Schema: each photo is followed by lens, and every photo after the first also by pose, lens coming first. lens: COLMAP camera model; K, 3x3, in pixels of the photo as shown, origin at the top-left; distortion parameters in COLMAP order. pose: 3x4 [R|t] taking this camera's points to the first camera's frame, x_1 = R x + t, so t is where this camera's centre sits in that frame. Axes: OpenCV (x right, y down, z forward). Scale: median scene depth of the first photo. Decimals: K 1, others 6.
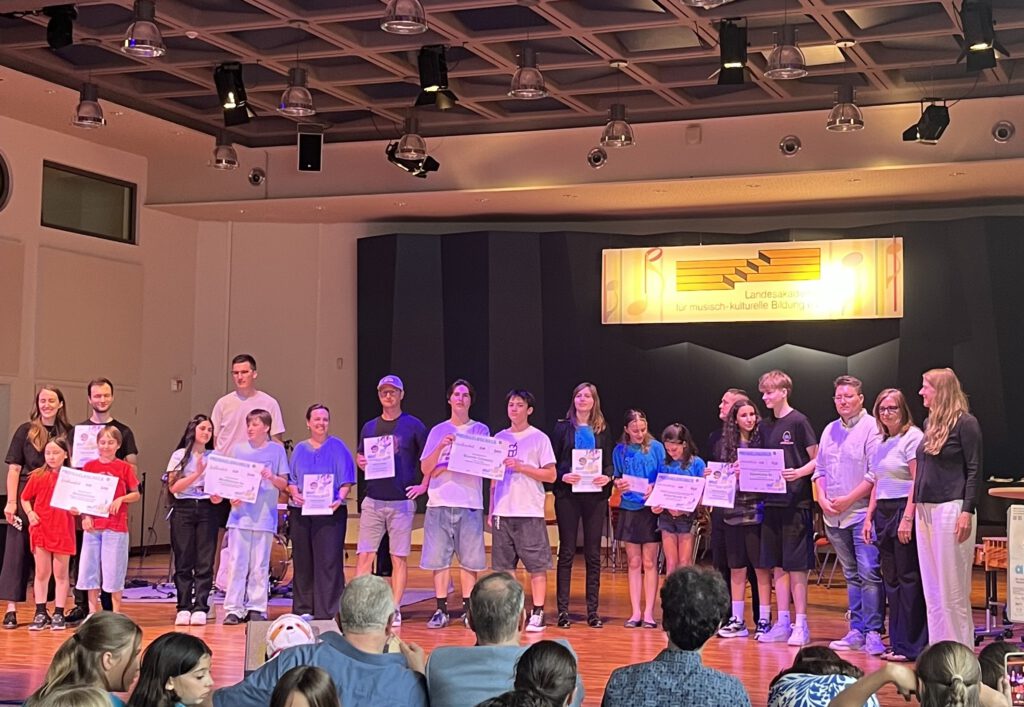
lens RADIAL K [[1738.3, 0, 512.0], [0, 1738.3, 353.5], [0, 0, 1]] dist [-0.027069, -0.043277]
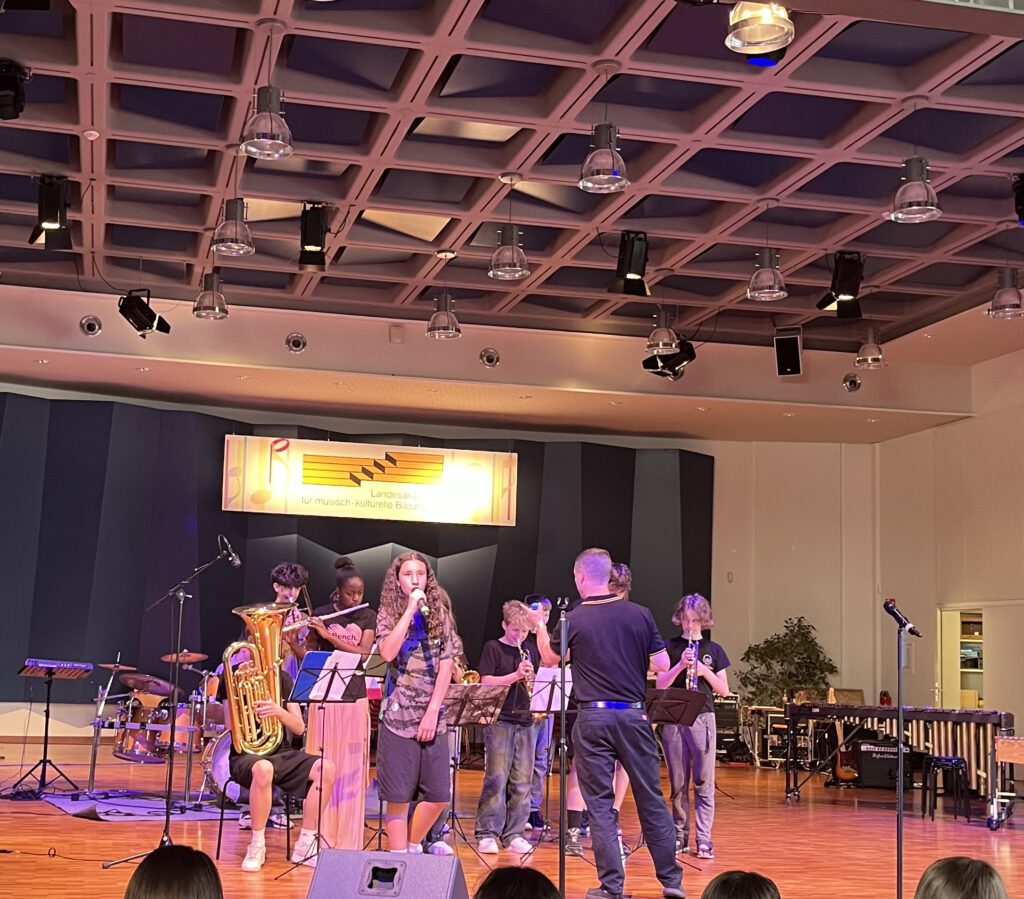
lens RADIAL K [[1593.1, 0, 512.0], [0, 1593.1, 449.5], [0, 0, 1]] dist [0.001388, 0.008664]
pose [[0.799226, 0.093714, 0.593679, -0.363394], [-0.062848, 0.995385, -0.072517, 0.003785], [-0.597735, 0.020646, 0.801428, 0.188668]]
